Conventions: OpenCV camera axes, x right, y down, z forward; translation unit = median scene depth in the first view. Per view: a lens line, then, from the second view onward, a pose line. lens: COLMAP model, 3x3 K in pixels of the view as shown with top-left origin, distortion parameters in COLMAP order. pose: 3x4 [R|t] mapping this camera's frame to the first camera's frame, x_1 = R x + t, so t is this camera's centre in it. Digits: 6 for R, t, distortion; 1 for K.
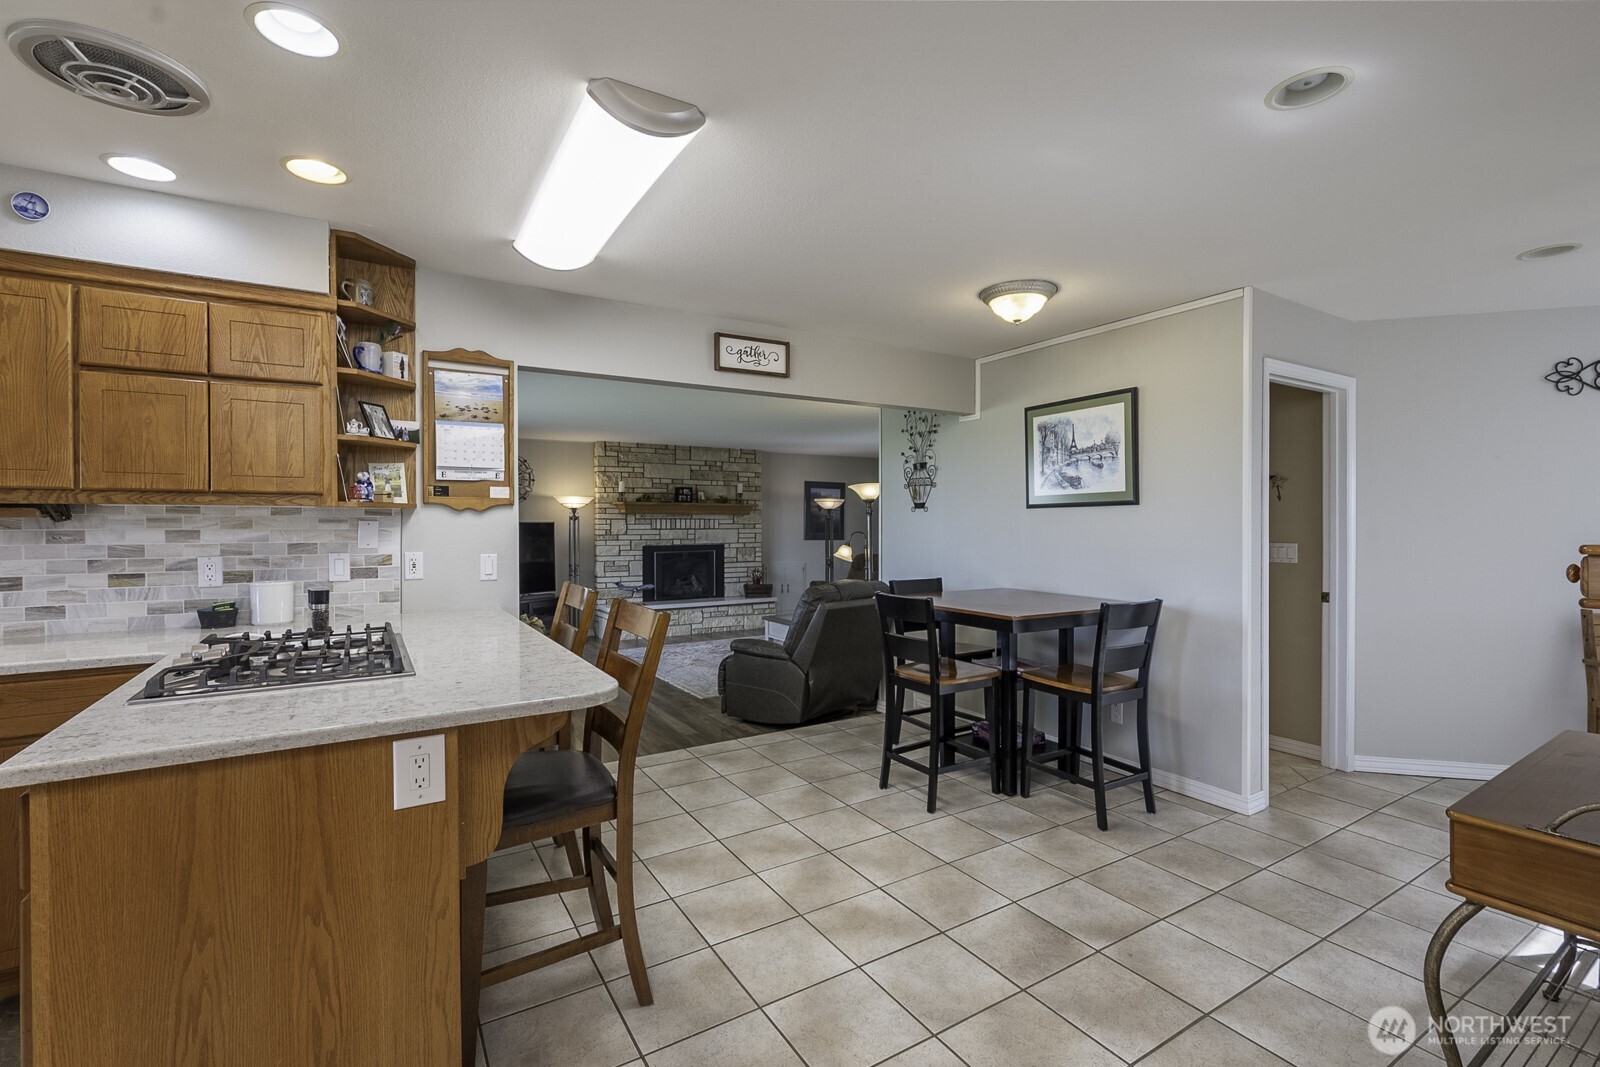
lens RADIAL K [[707.7, 0, 800.0], [0, 707.7, 533.5], [0, 0, 1]] dist [-0.002184, -0.000700]
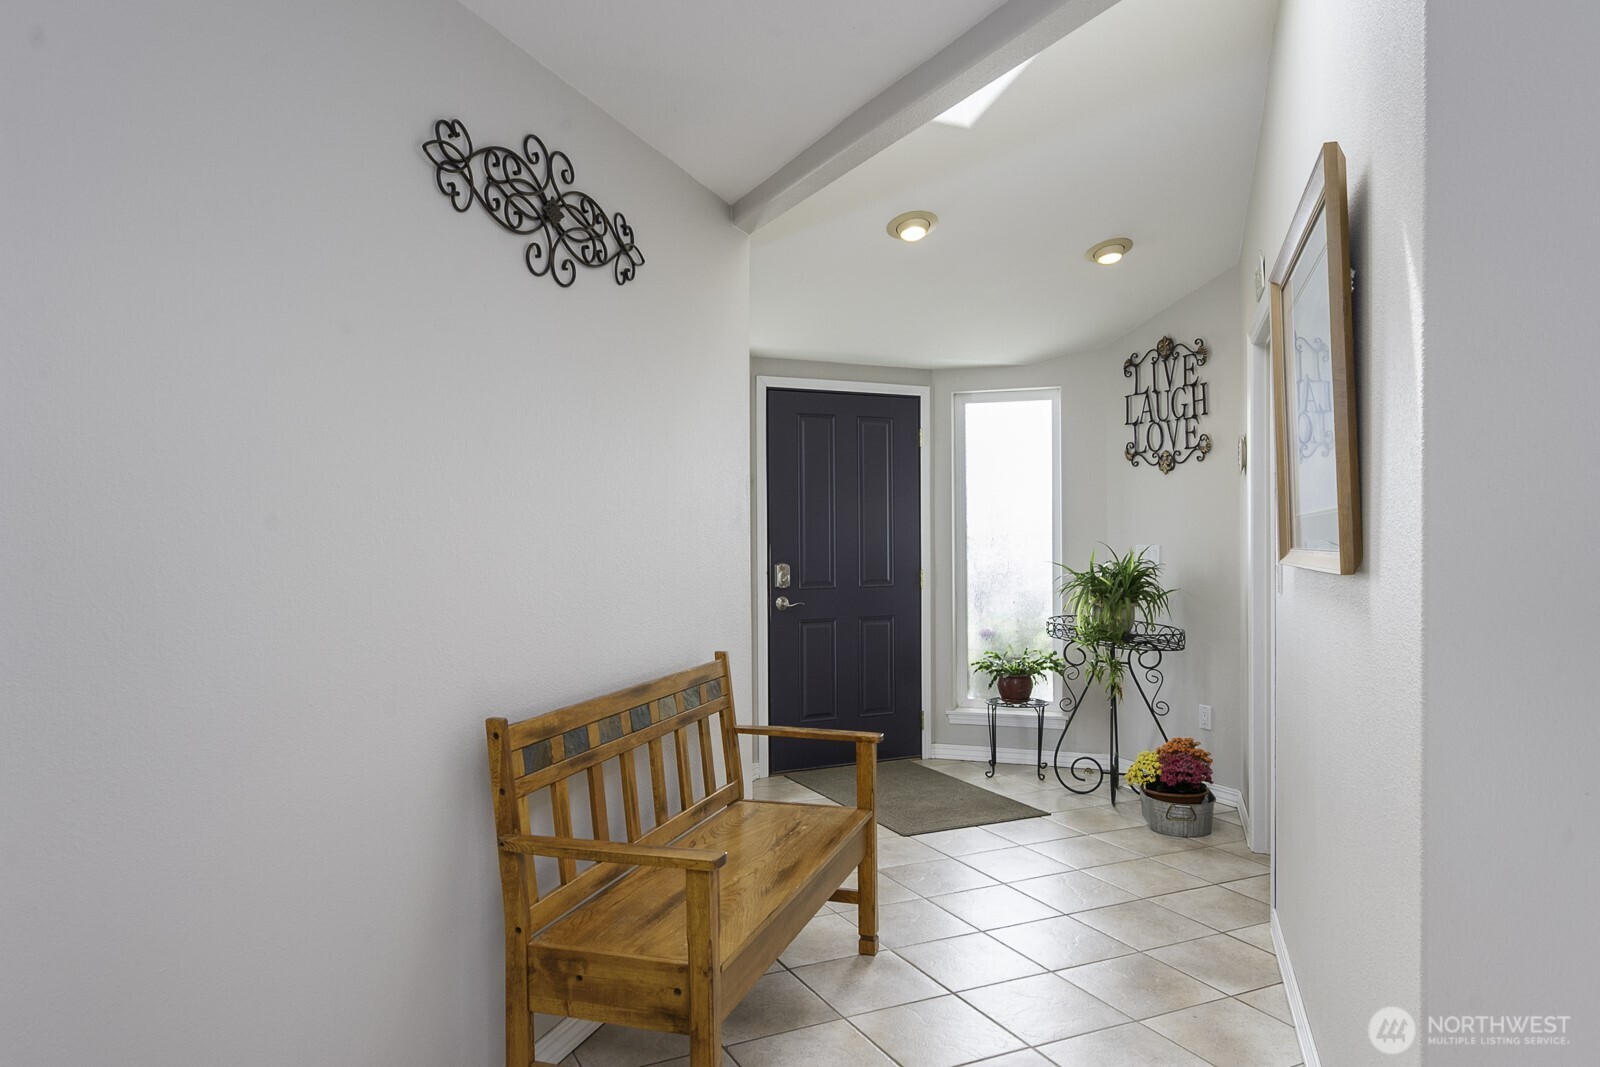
lens RADIAL K [[1035.7, 0, 800.0], [0, 1035.7, 533.5], [0, 0, 1]] dist [-0.000863, -0.000073]
pose [[0.096315, -0.005716, 0.995334, 0.501117], [0.019133, 0.999809, 0.003891, -0.003231], [-0.995167, 0.018669, 0.096406, 0.740349]]
